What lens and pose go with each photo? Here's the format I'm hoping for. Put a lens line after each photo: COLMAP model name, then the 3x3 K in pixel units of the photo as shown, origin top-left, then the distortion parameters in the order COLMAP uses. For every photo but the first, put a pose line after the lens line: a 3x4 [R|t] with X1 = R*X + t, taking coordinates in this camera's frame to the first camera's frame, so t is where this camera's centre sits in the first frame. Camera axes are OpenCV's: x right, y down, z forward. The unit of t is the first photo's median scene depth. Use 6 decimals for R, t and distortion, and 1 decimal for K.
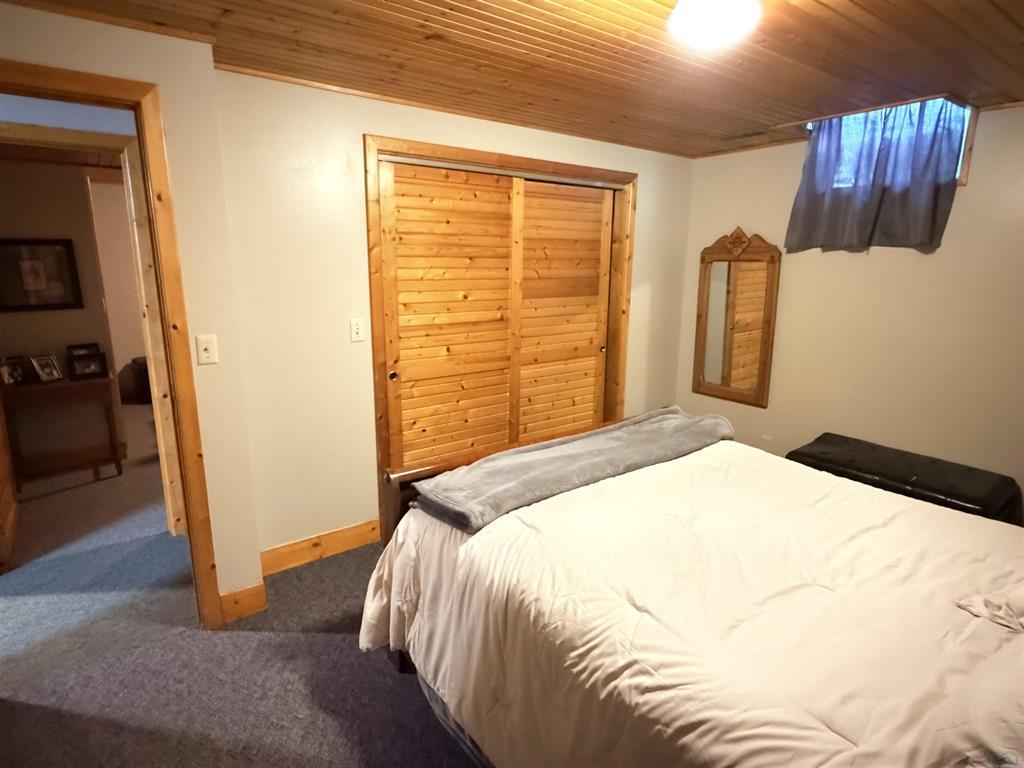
lens RADIAL K [[556.9, 0, 511.6], [0, 556.9, 383.0], [0, 0, 1]] dist [0.001067, -0.000708]
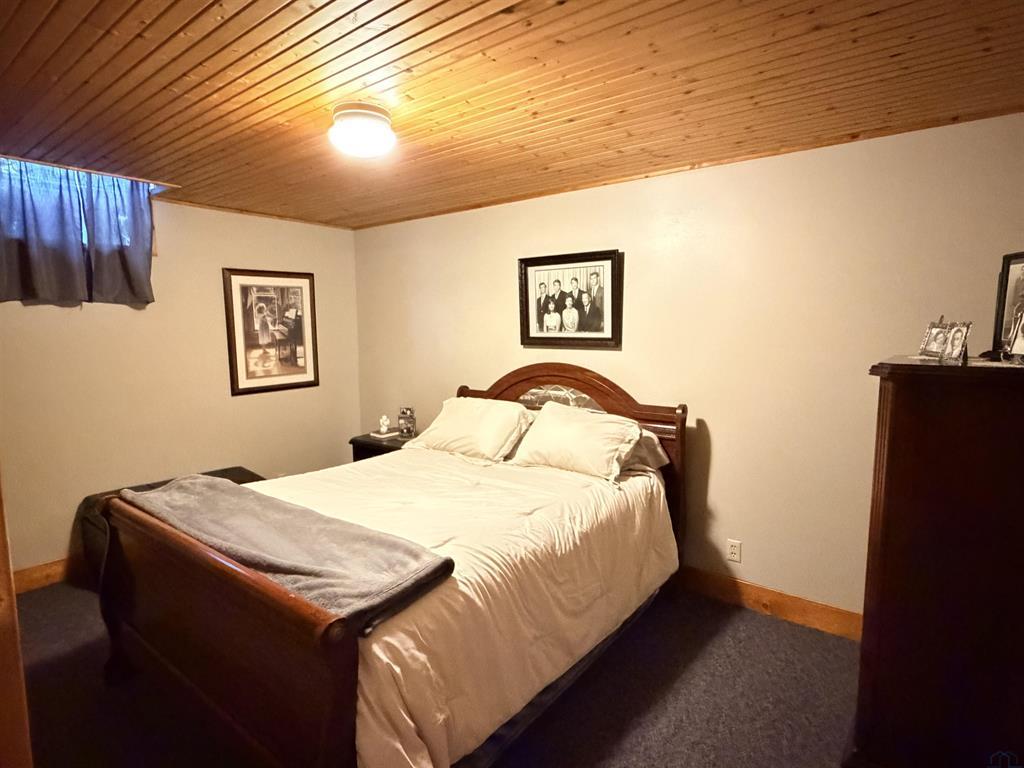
lens RADIAL K [[556.9, 0, 511.9], [0, 556.9, 385.7], [0, 0, 1]] dist [0.001067, -0.000708]
pose [[-0.257686, -0.110979, 0.959834, -0.565383], [0.208877, 0.963494, 0.167479, -0.112663], [-0.943381, 0.243645, -0.225098, 0.566243]]
